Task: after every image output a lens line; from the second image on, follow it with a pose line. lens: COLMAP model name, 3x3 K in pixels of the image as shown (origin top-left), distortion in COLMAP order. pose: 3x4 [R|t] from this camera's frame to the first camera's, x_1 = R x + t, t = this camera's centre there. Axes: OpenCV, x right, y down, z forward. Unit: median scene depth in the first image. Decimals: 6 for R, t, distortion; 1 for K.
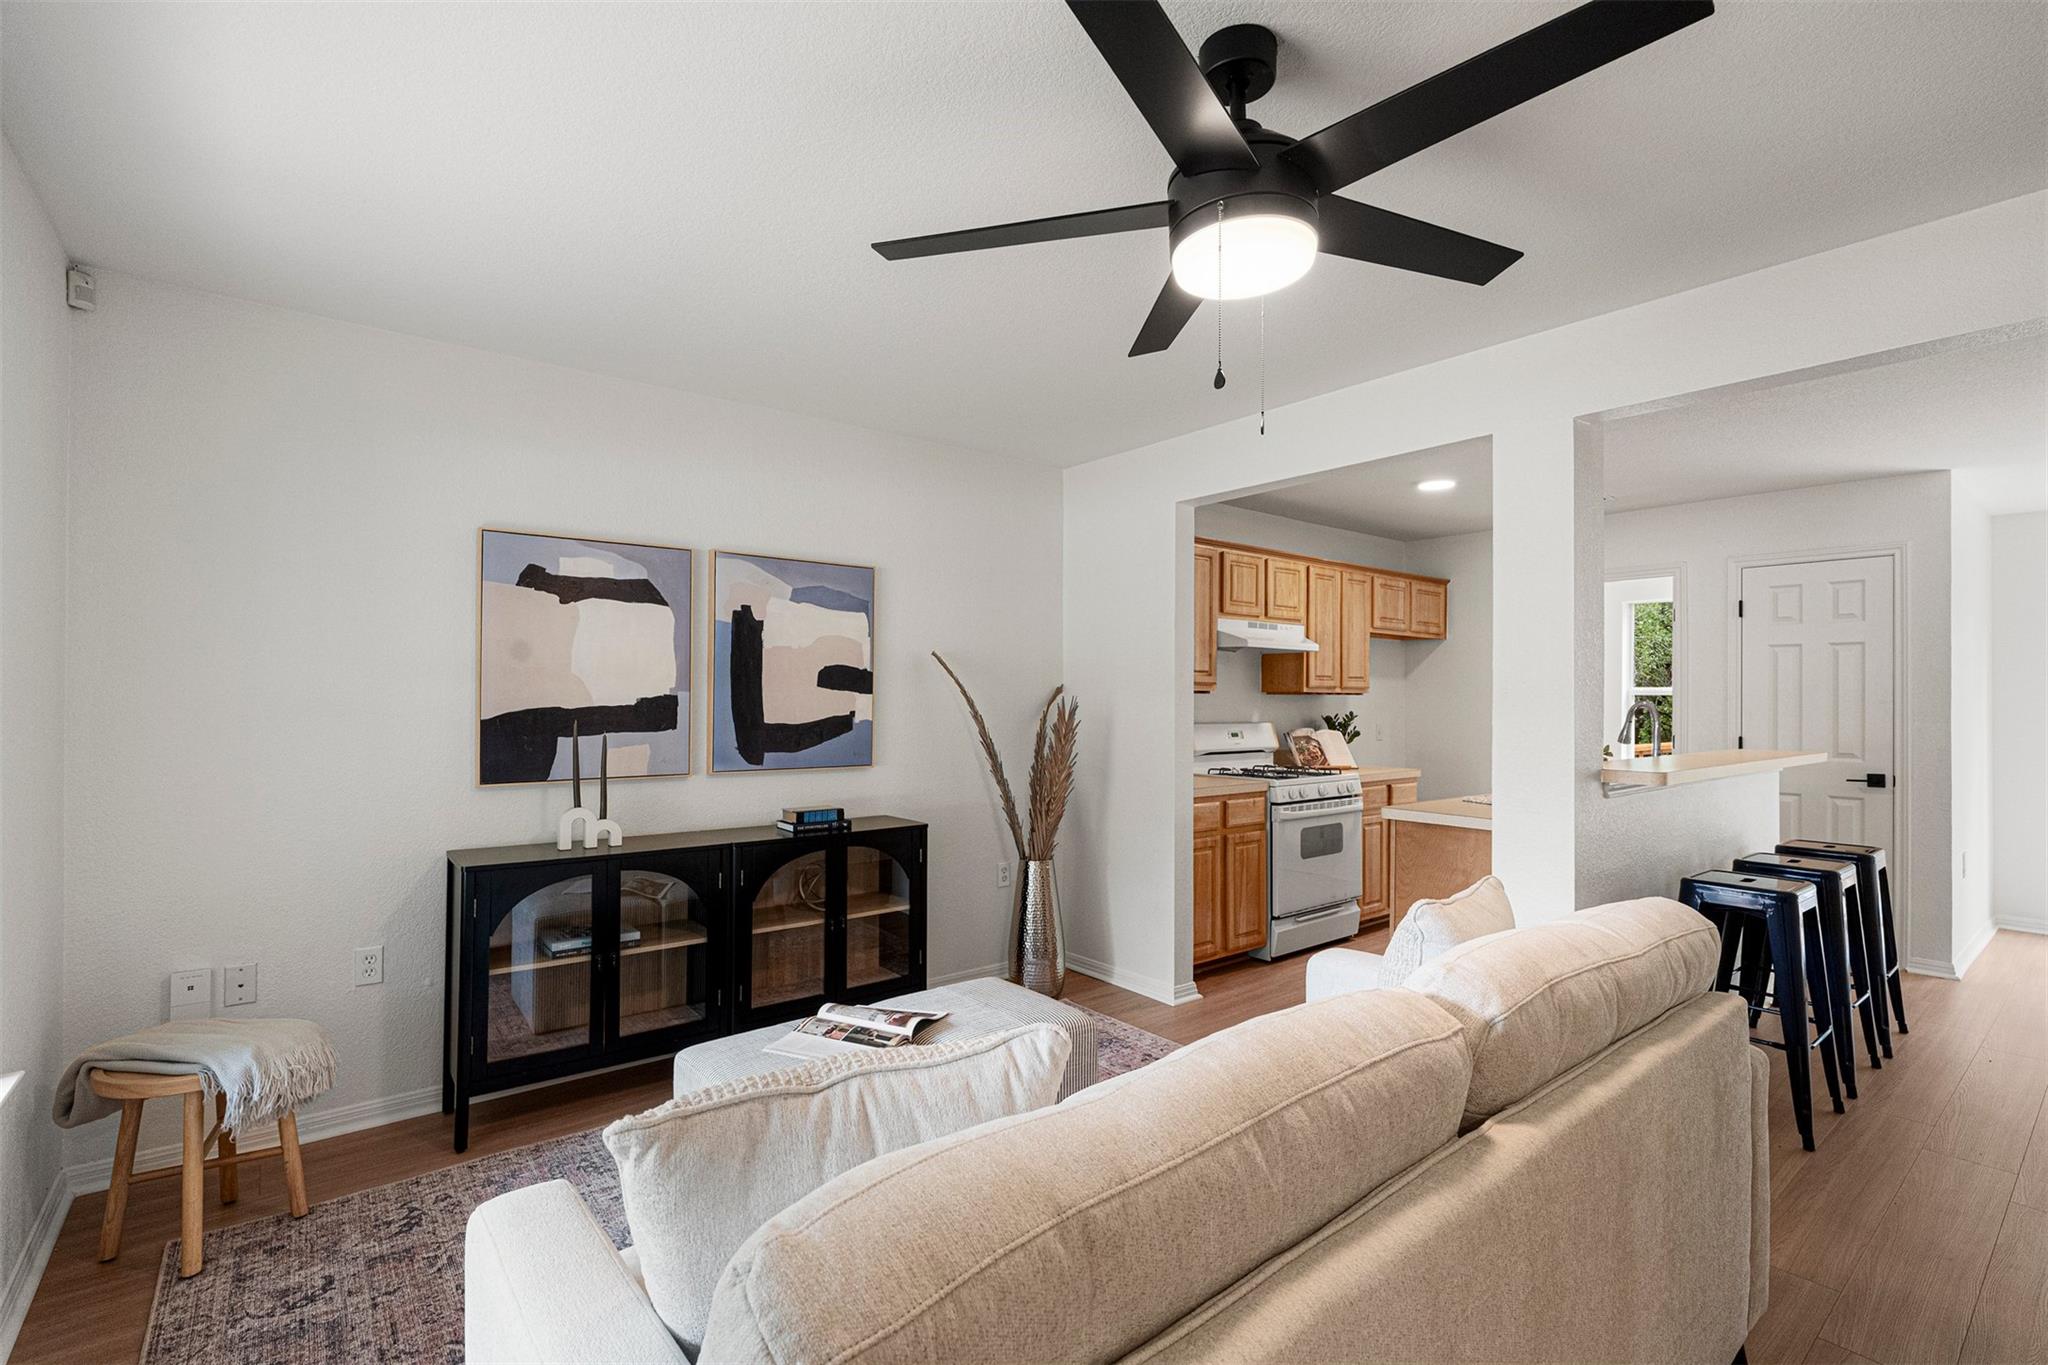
lens RADIAL K [[927.2, 0, 1028.6], [0, 927.2, 693.7], [0, 0, 1]] dist [-0.002929, 0.000479]
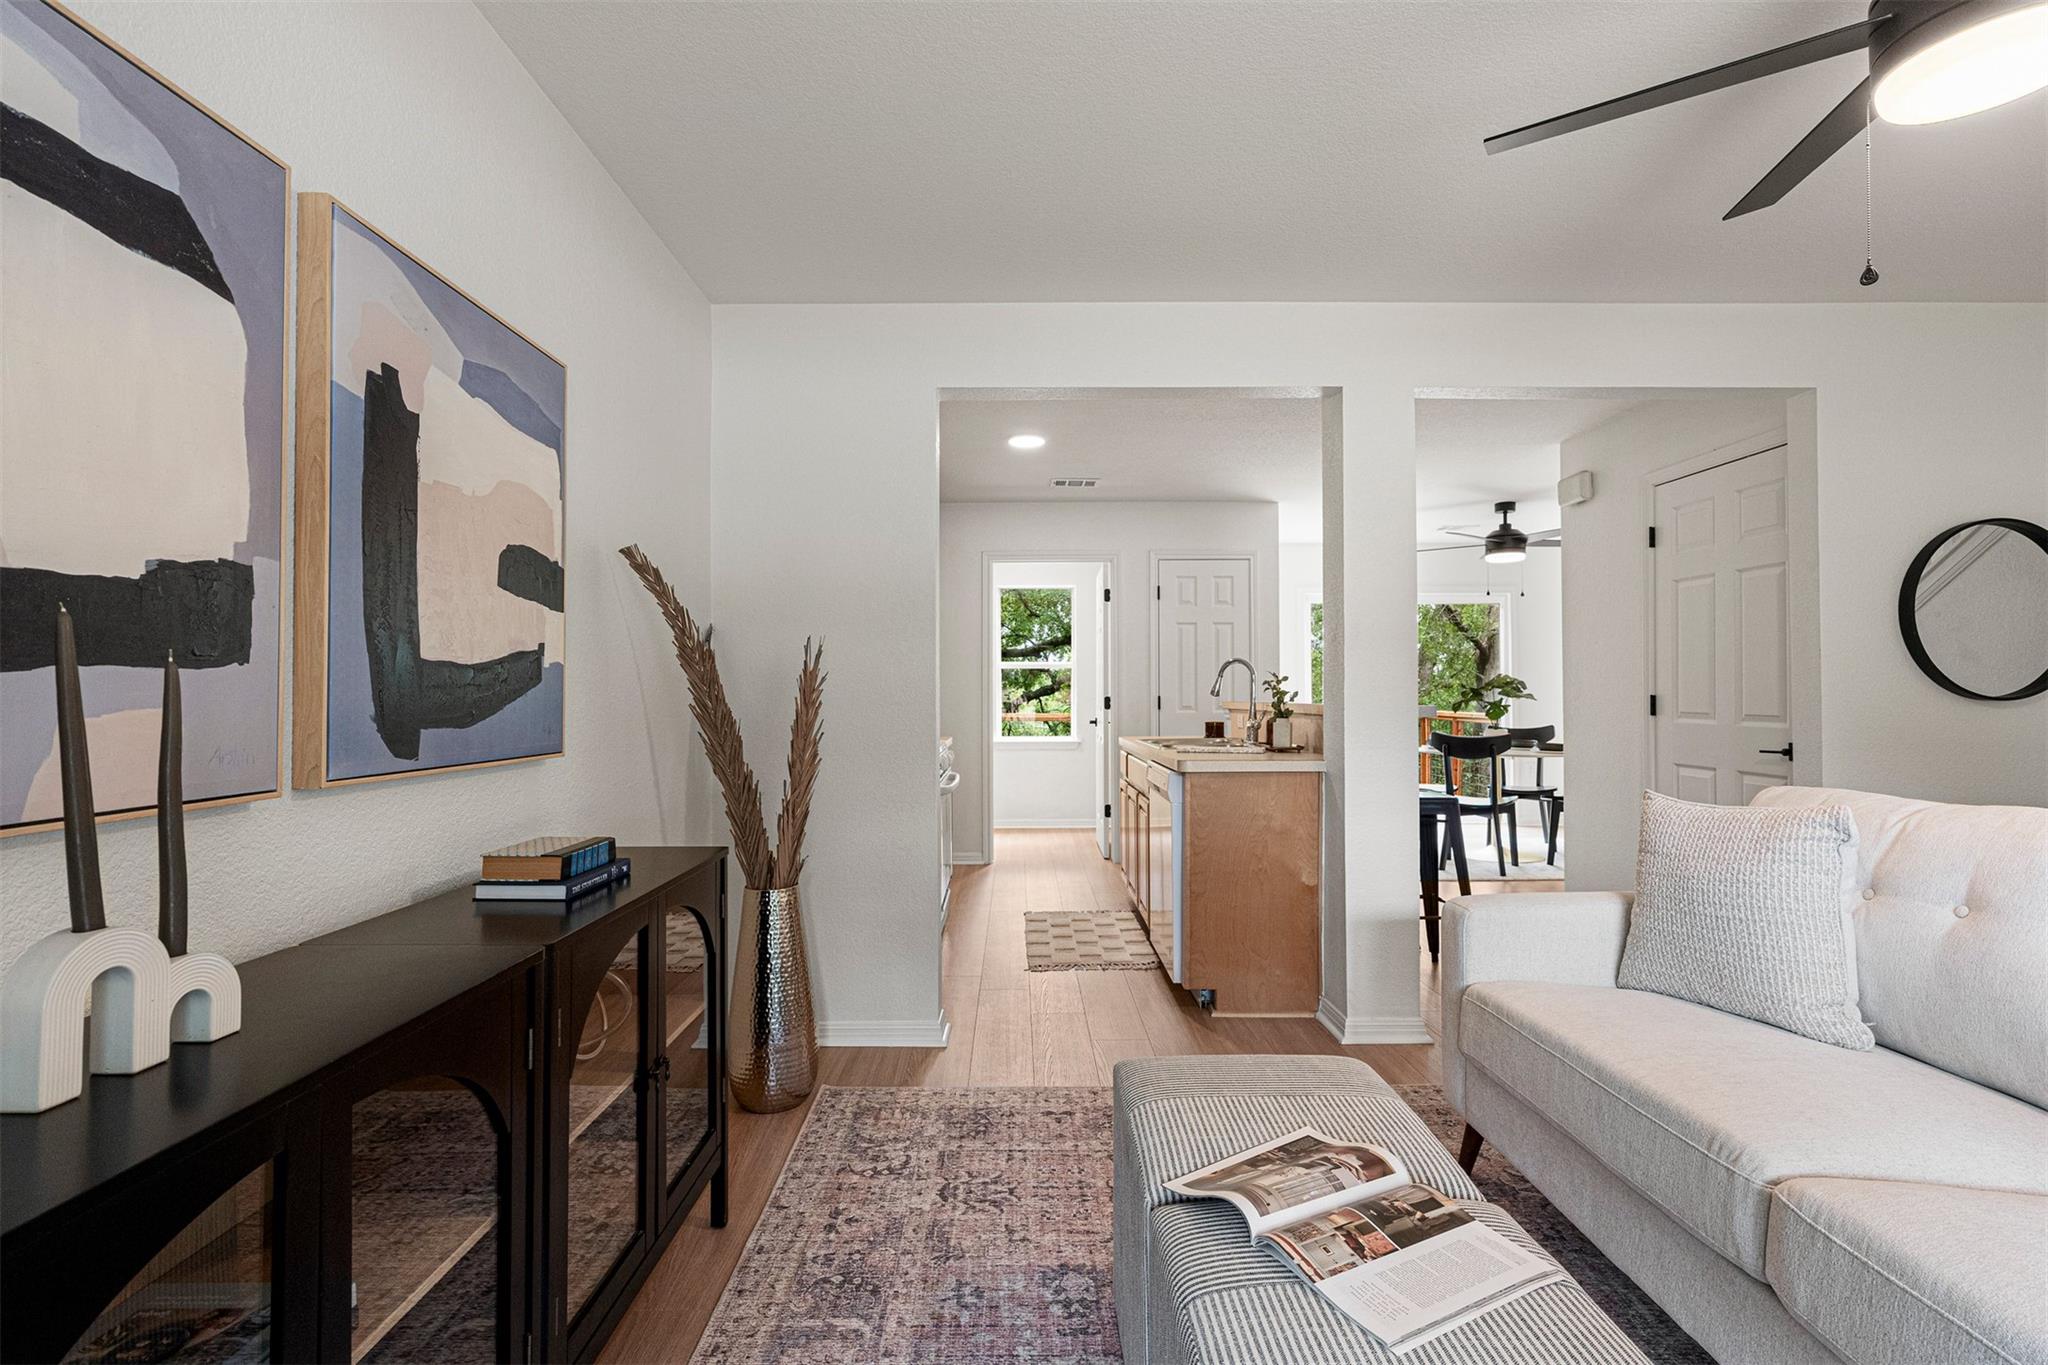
lens RADIAL K [[927.5, 0, 1024.0], [0, 927.5, 682.5], [0, 0, 1]] dist [-0.002472, -0.000036]
pose [[0.624320, 0.000427, 0.781169, -0.401272], [0.003314, 0.999989, -0.003196, 0.040679], [-0.781162, 0.004584, 0.624312, 0.475371]]
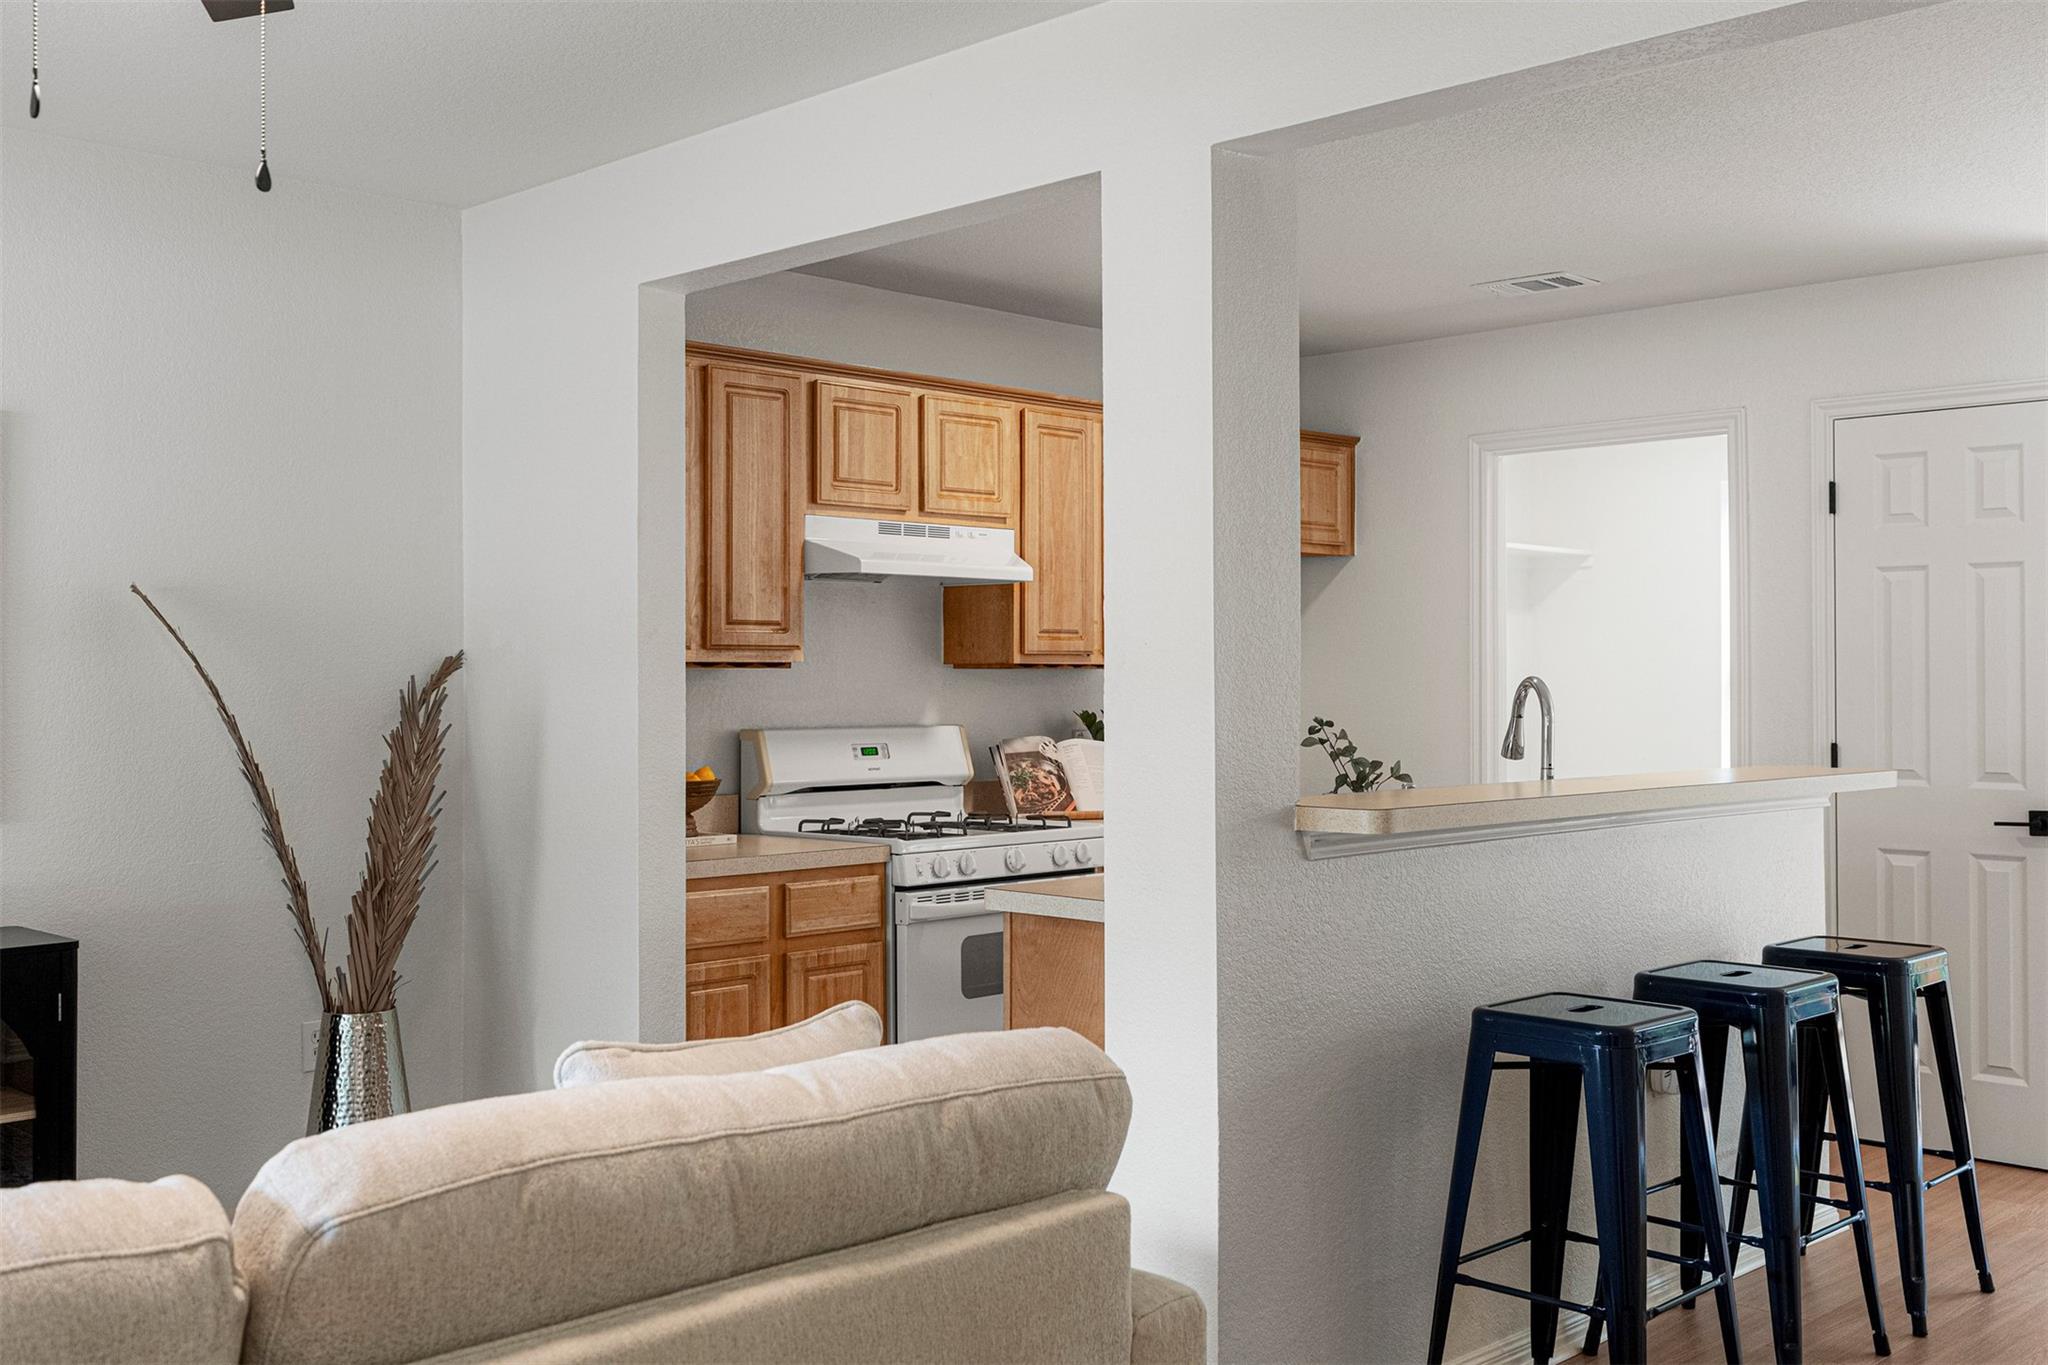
lens RADIAL K [[2011.0, 0, 1023.0], [0, 2011.0, 653.6], [0, 0, 1]] dist [0.005231, -0.002636]
pose [[0.993858, -0.006015, 0.110498, 0.247900], [0.006880, 0.999949, -0.007448, 0.001466], [-0.110448, 0.008162, 0.993848, -0.095730]]
